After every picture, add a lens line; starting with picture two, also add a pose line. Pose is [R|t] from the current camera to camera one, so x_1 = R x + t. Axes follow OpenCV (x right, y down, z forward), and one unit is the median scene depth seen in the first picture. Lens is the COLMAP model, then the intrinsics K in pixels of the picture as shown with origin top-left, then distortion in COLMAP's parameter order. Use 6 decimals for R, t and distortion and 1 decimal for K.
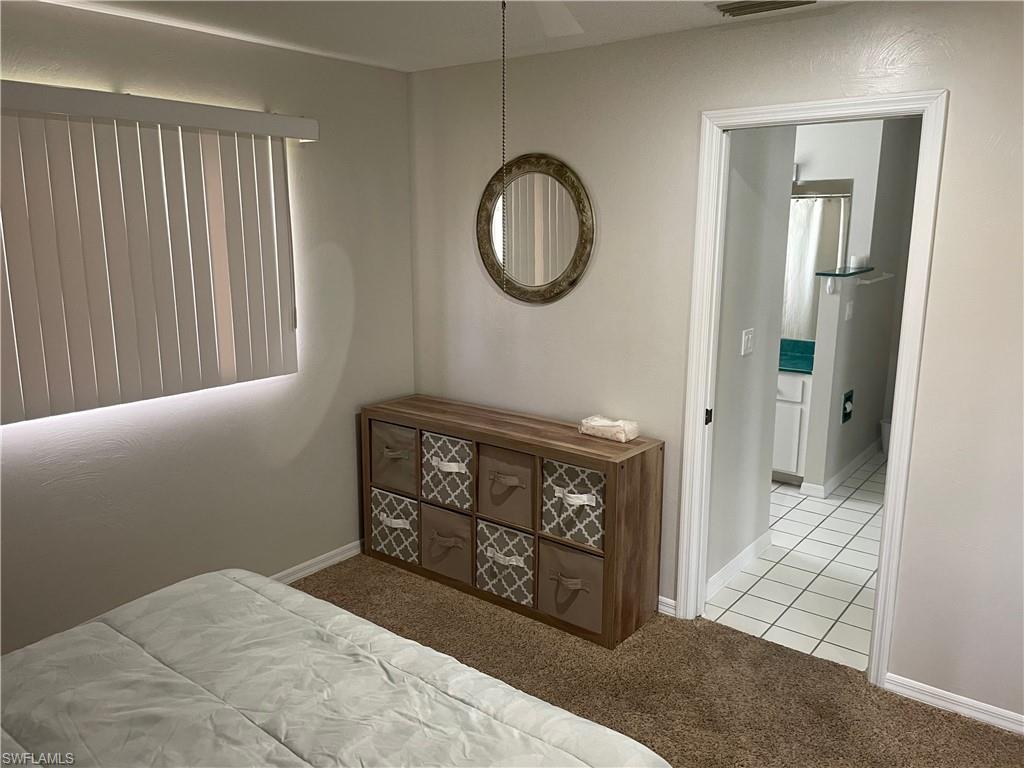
lens RADIAL K [[777.2, 0, 522.6], [0, 777.2, 387.7], [0, 0, 1]] dist [0.057296, -0.064915]
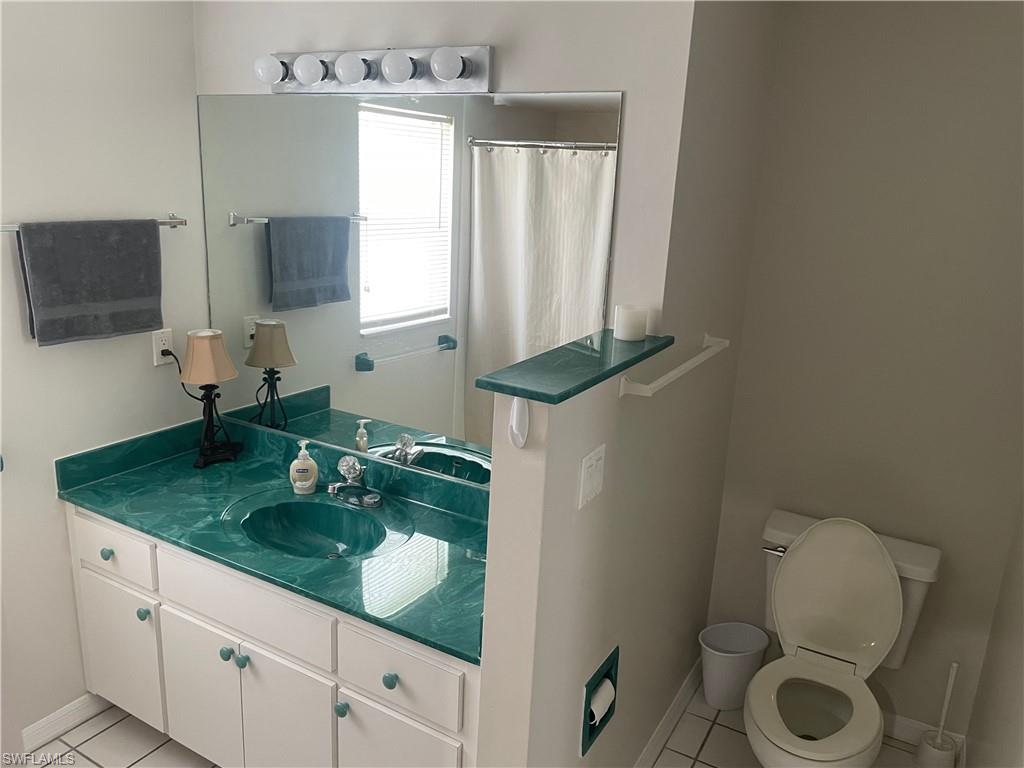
lens RADIAL K [[777.2, 0, 509.4], [0, 777.2, 382.0], [0, 0, 1]] dist [0.057296, -0.064915]
pose [[0.993020, 0.005782, 0.117801, 0.326136], [-0.012434, 0.998364, 0.055815, -0.152792], [-0.117285, -0.056890, 0.991467, 0.636750]]
